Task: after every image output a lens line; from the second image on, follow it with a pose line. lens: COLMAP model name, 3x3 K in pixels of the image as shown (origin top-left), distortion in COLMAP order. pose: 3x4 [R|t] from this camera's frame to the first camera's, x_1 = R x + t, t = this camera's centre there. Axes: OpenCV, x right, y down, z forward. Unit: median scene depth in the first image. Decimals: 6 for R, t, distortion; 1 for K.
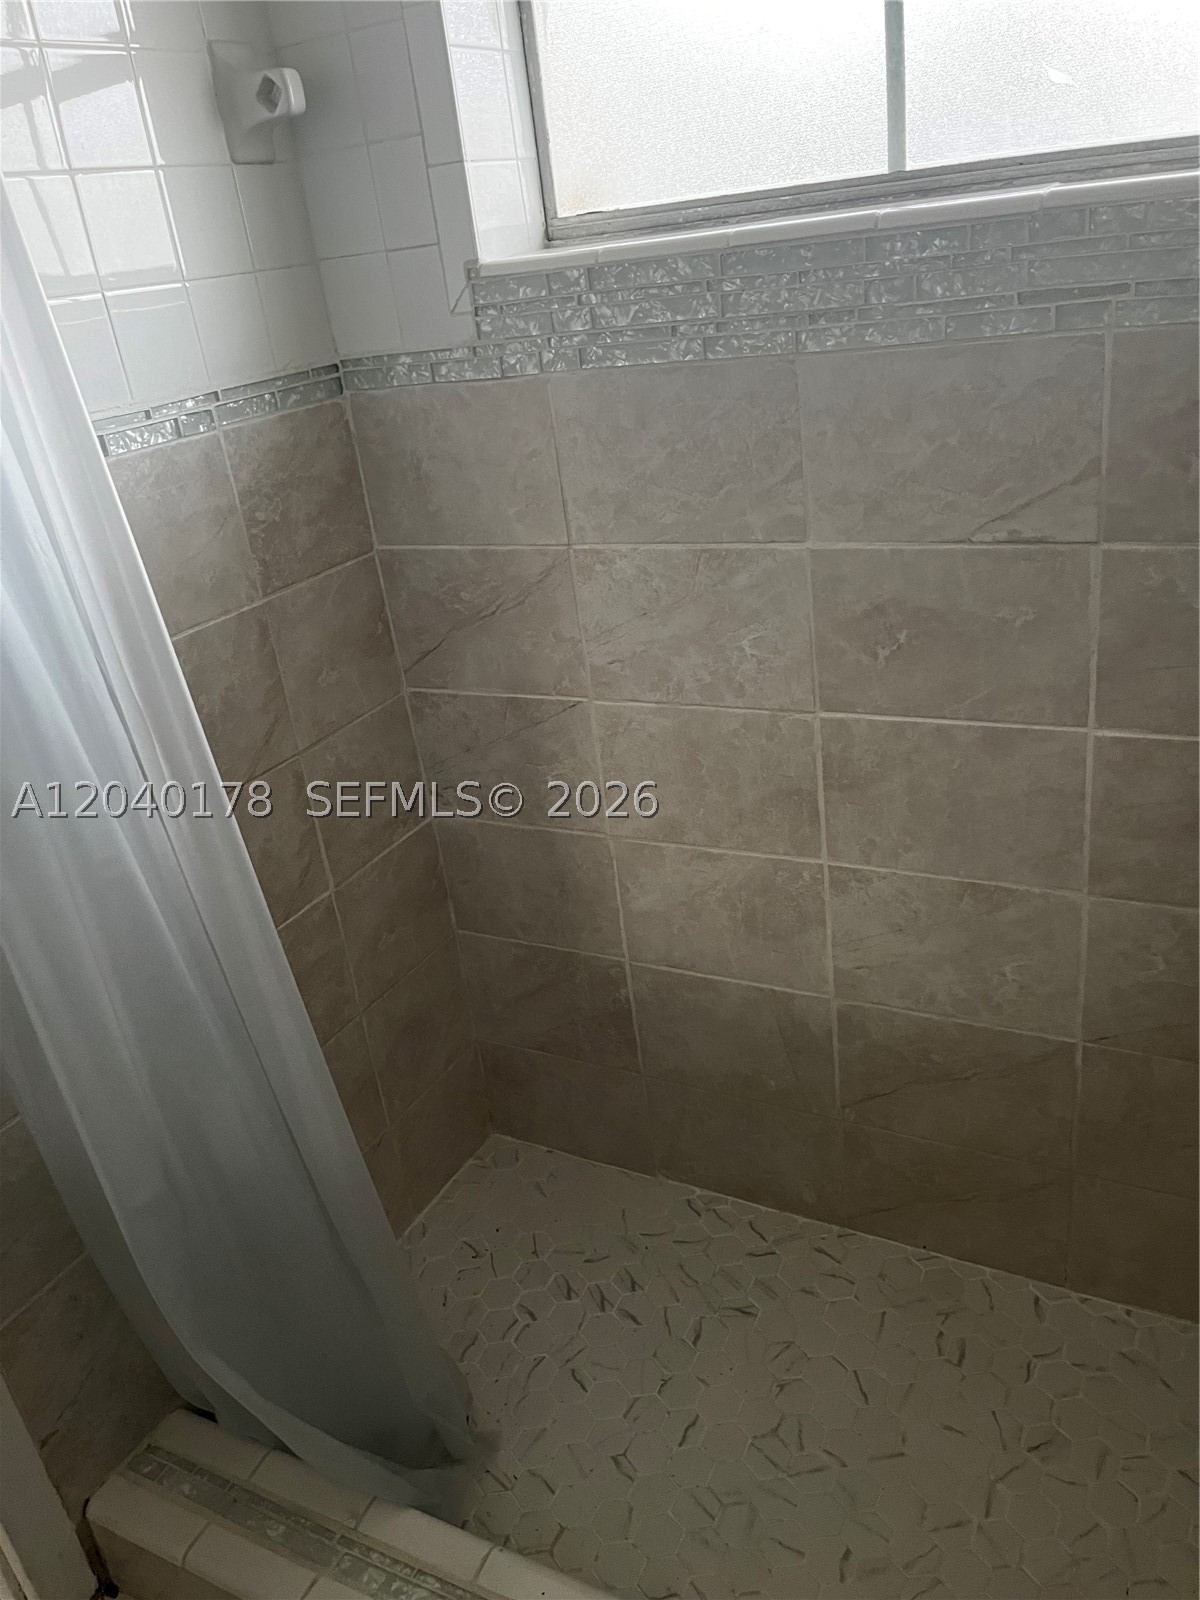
lens RADIAL K [[1209.8, 0, 606.6], [0, 1209.8, 798.9], [0, 0, 1]] dist [0.063823, -0.080846]
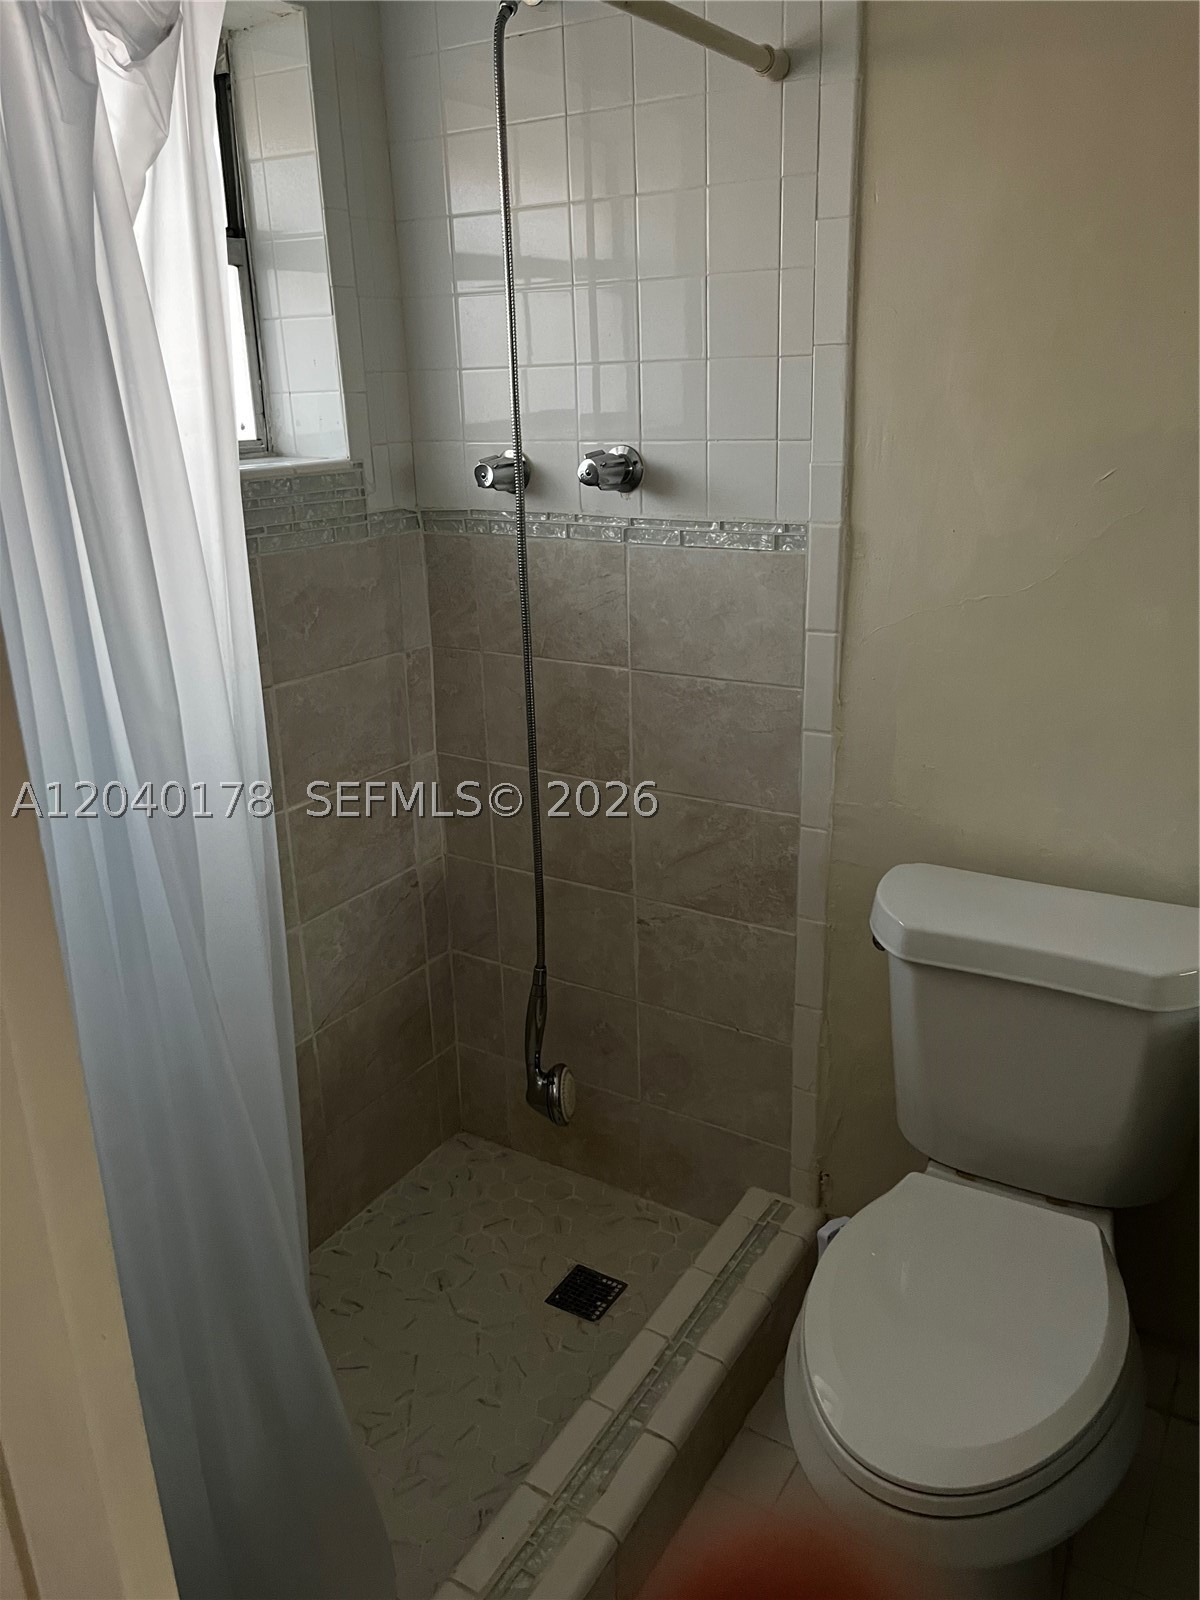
lens RADIAL K [[1209.8, 0, 606.2], [0, 1209.8, 798.9], [0, 0, 1]] dist [0.063823, -0.080846]
pose [[0.079670, -0.210005, 0.974449, -0.952475], [0.433649, 0.887508, 0.155814, -0.121816], [-0.897553, 0.410155, 0.161776, 0.377072]]
